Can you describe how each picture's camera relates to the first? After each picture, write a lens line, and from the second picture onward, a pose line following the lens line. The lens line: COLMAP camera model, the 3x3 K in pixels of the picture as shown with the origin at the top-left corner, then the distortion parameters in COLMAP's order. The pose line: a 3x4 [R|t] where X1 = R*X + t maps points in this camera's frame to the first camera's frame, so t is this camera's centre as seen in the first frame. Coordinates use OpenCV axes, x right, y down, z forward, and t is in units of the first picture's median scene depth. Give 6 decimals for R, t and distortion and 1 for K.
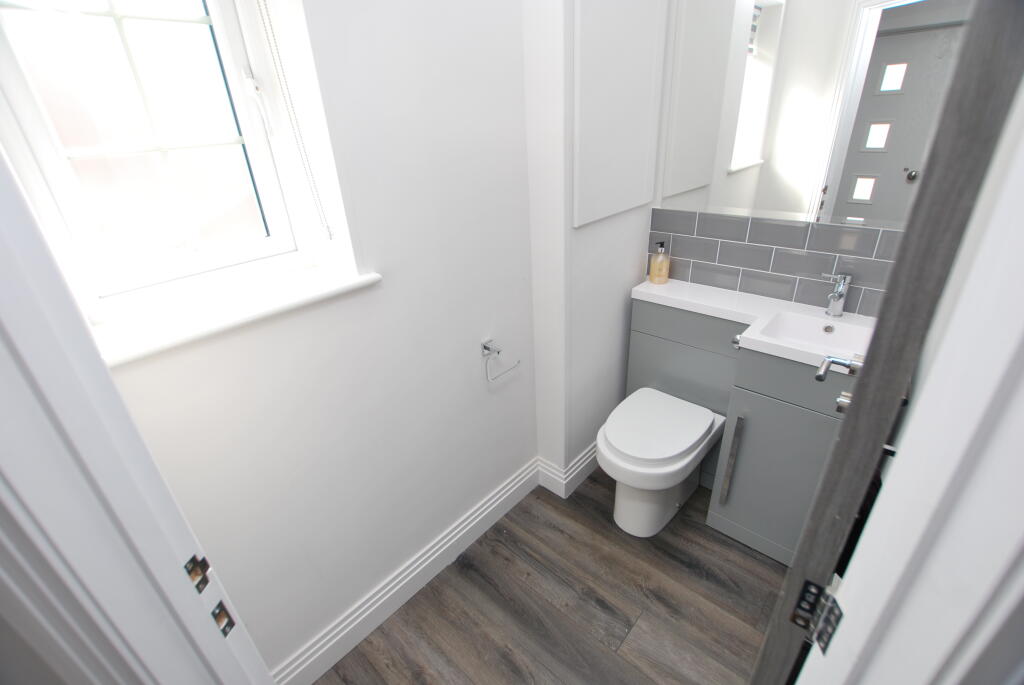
lens RADIAL K [[450.7, 0, 515.8], [0, 450.7, 342.4], [0, 0, 1]] dist [-0.036808, 0.000473]
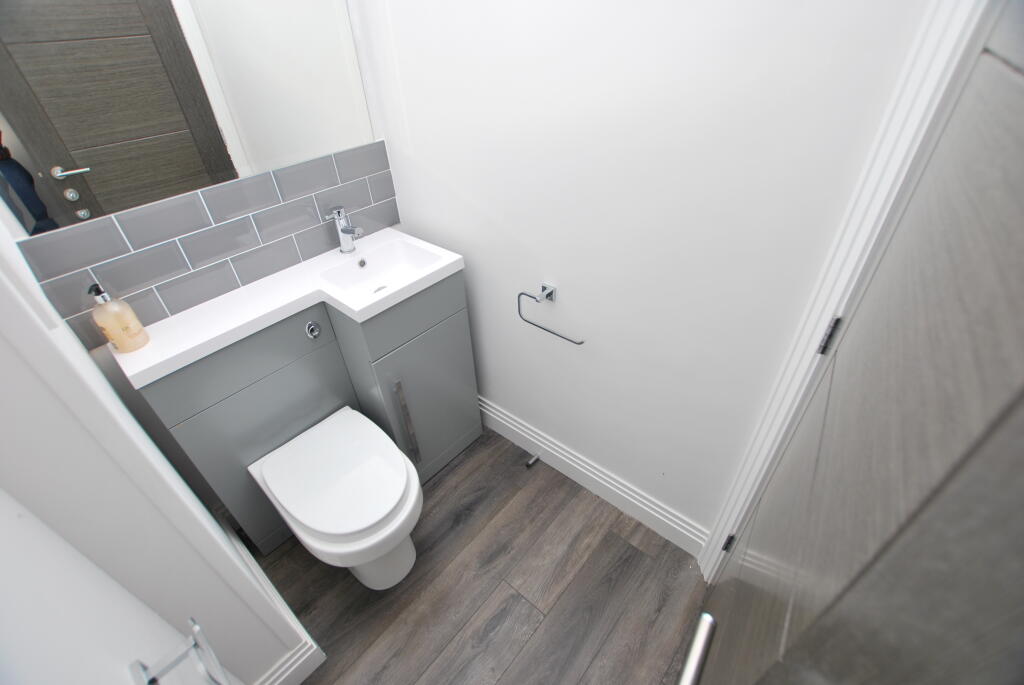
lens RADIAL K [[450.7, 0, 515.8], [0, 450.7, 342.4], [0, 0, 1]] dist [-0.036808, 0.000473]
pose [[-0.017824, -0.563057, 0.826226, -0.216414], [0.482575, 0.718889, 0.500319, -0.227334], [-0.875673, 0.407634, 0.258904, 0.496320]]
